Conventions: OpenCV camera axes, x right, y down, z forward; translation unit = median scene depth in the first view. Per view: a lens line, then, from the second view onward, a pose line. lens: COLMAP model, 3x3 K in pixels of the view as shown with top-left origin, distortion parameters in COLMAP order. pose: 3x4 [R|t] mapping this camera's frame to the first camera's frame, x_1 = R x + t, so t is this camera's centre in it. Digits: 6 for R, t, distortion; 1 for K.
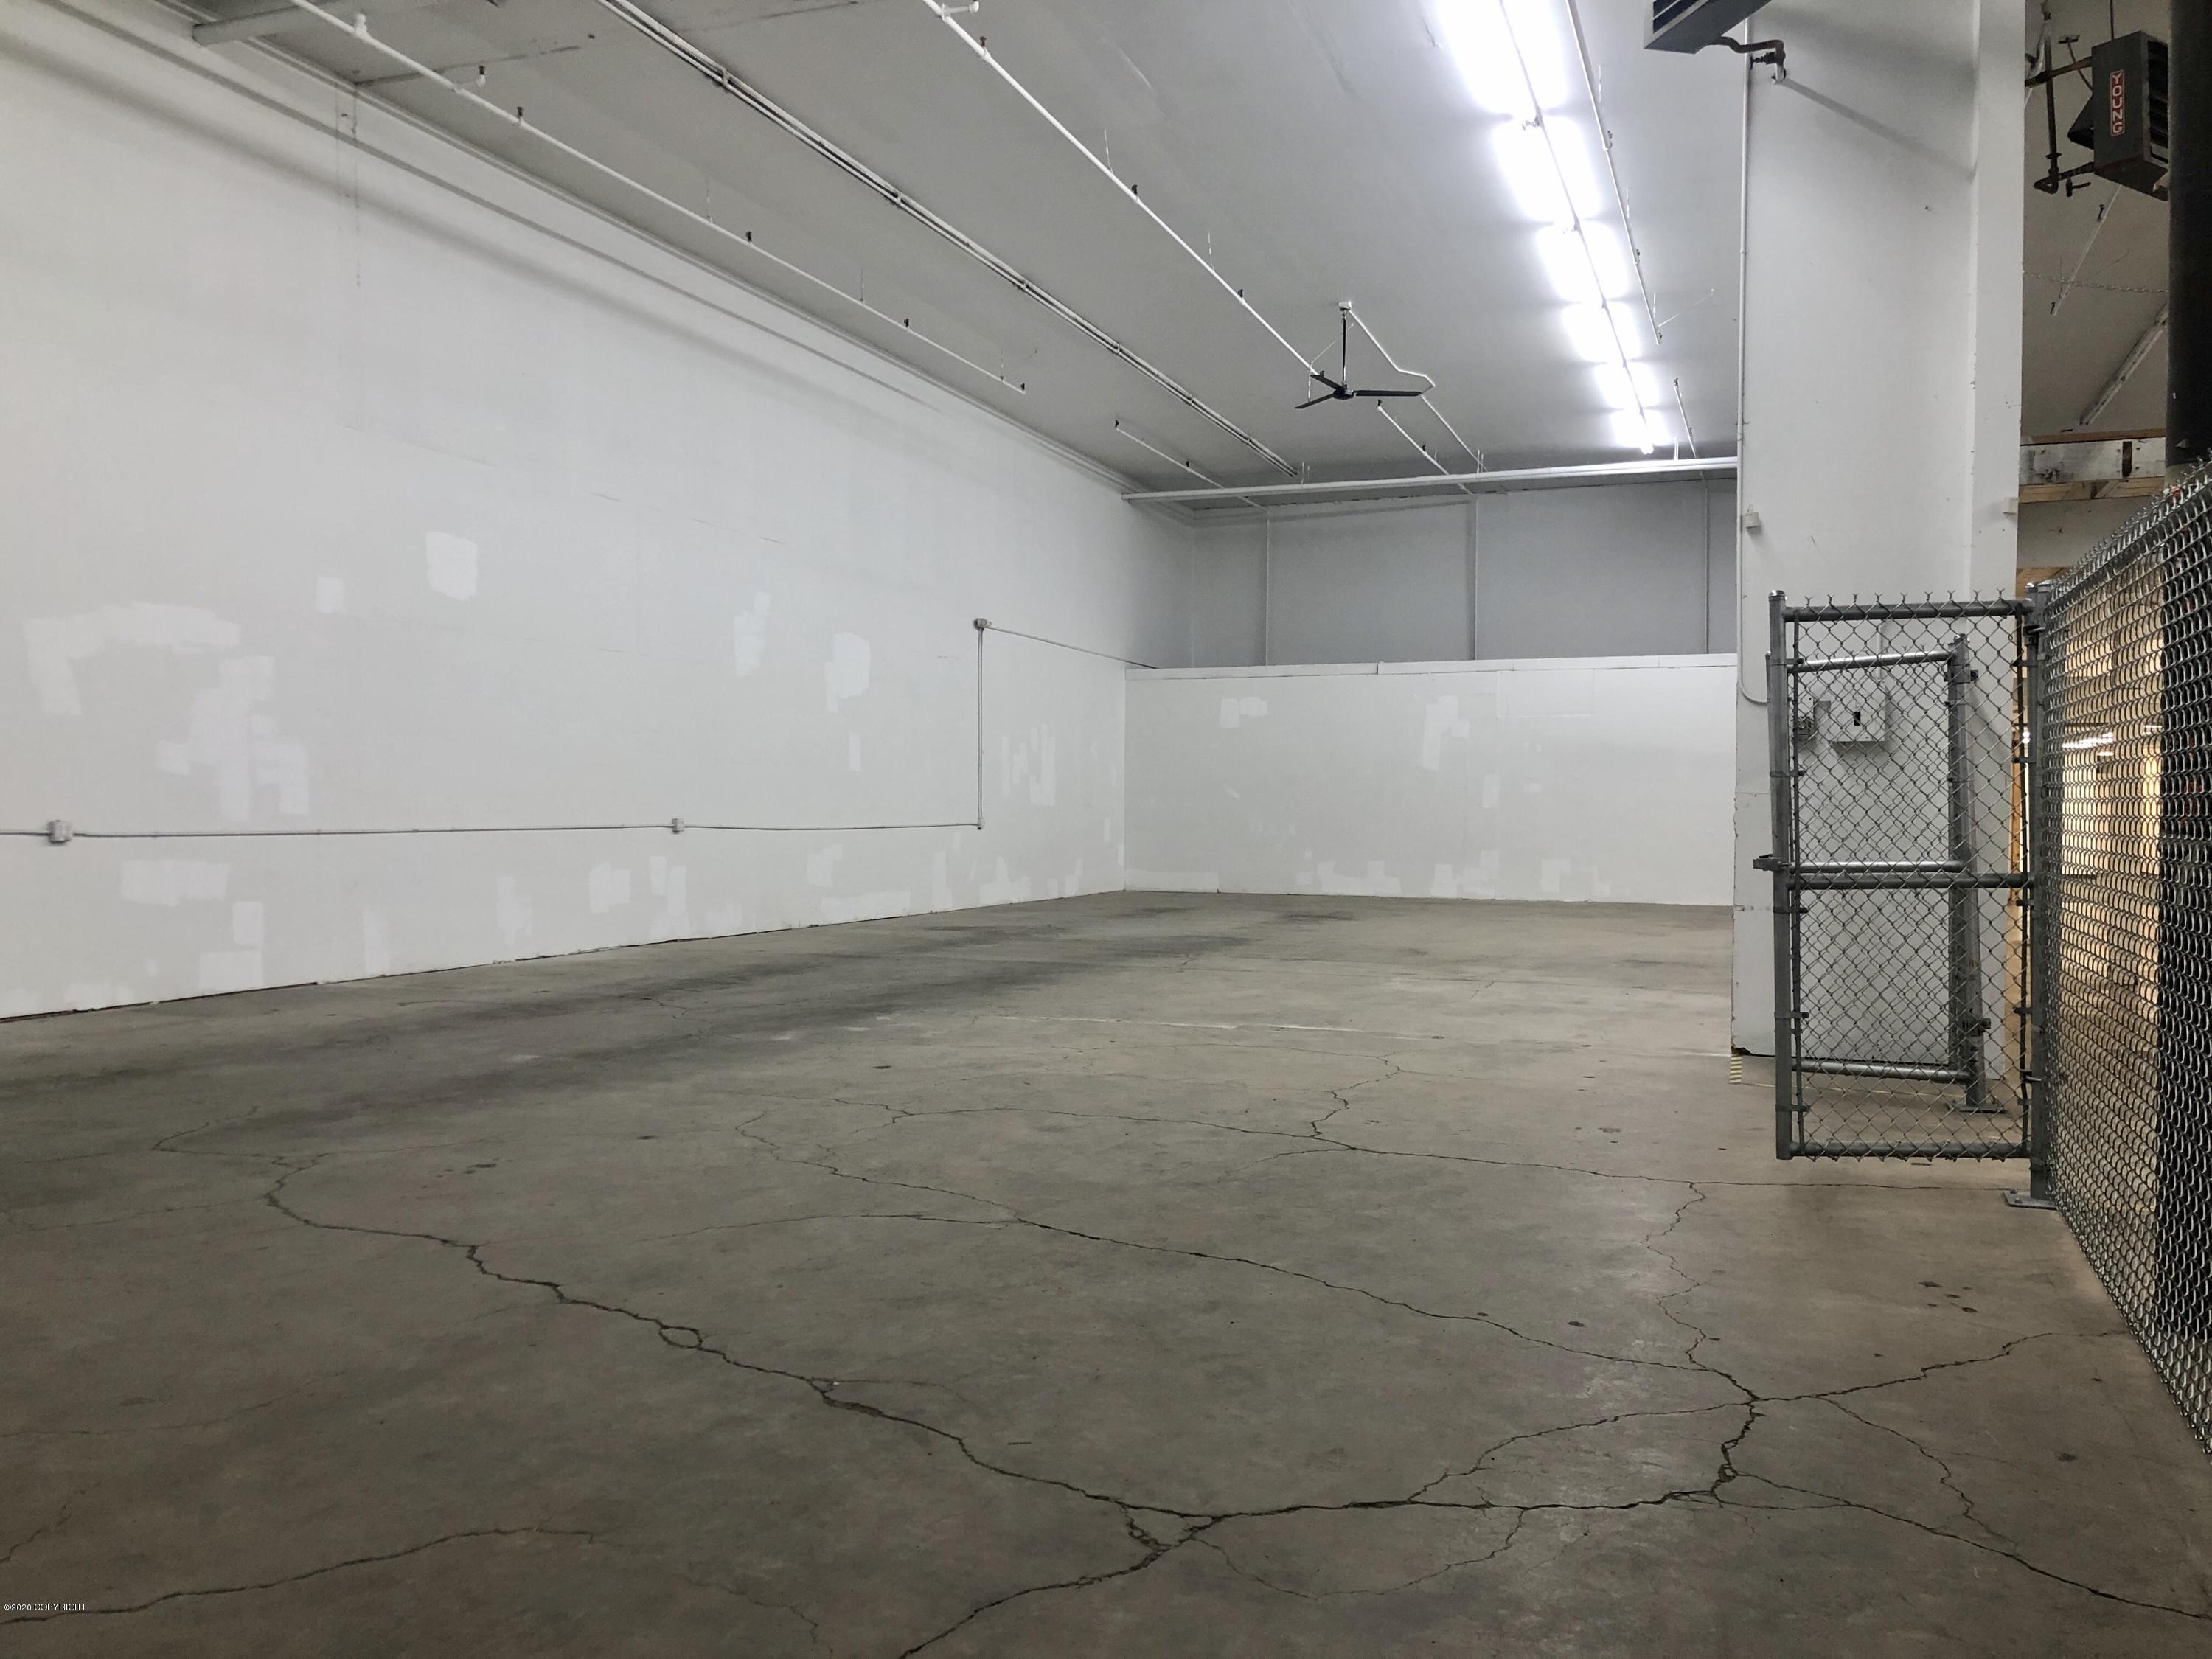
lens RADIAL K [[1787.1, 0, 1108.4], [0, 1787.1, 819.9], [0, 0, 1]] dist [0.051317, -0.011154]
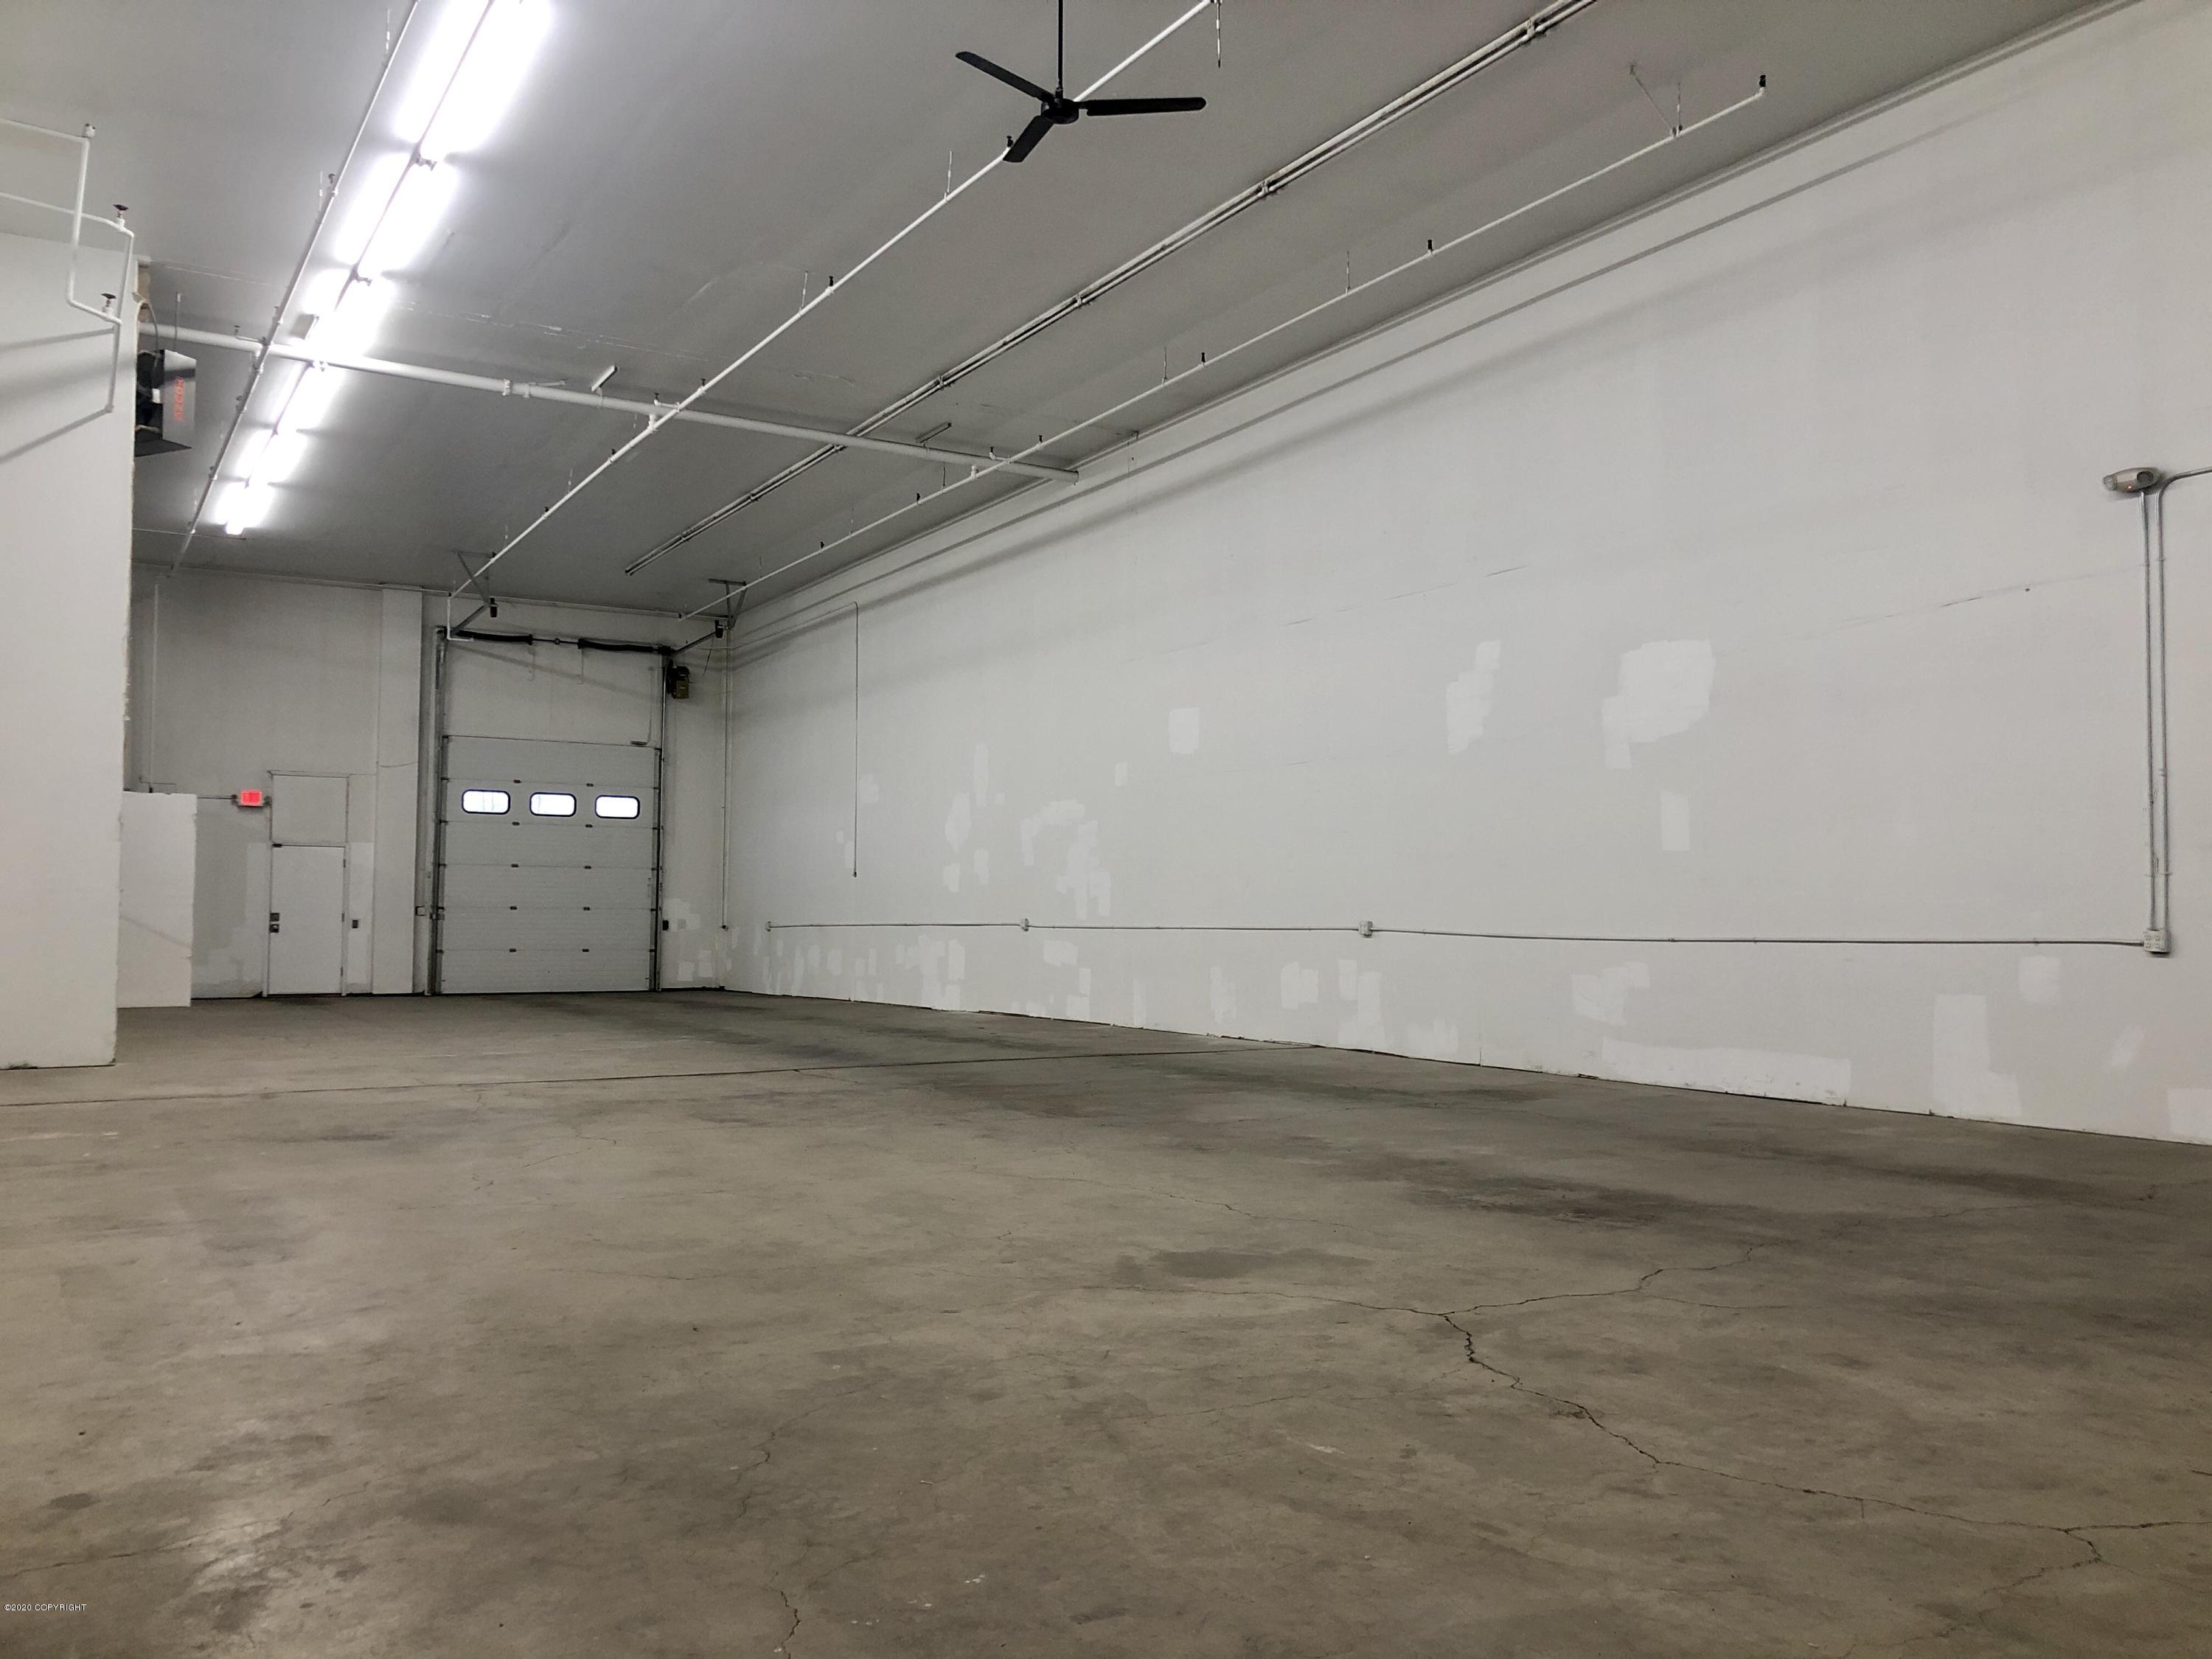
lens RADIAL K [[1787.1, 0, 1108.4], [0, 1787.1, 819.9], [0, 0, 1]] dist [0.051317, -0.011154]
pose [[-0.618882, -0.058770, -0.783282, 0.655517], [-0.018505, 0.998011, -0.060260, 0.005728], [0.785266, -0.022799, -0.618738, 1.658224]]
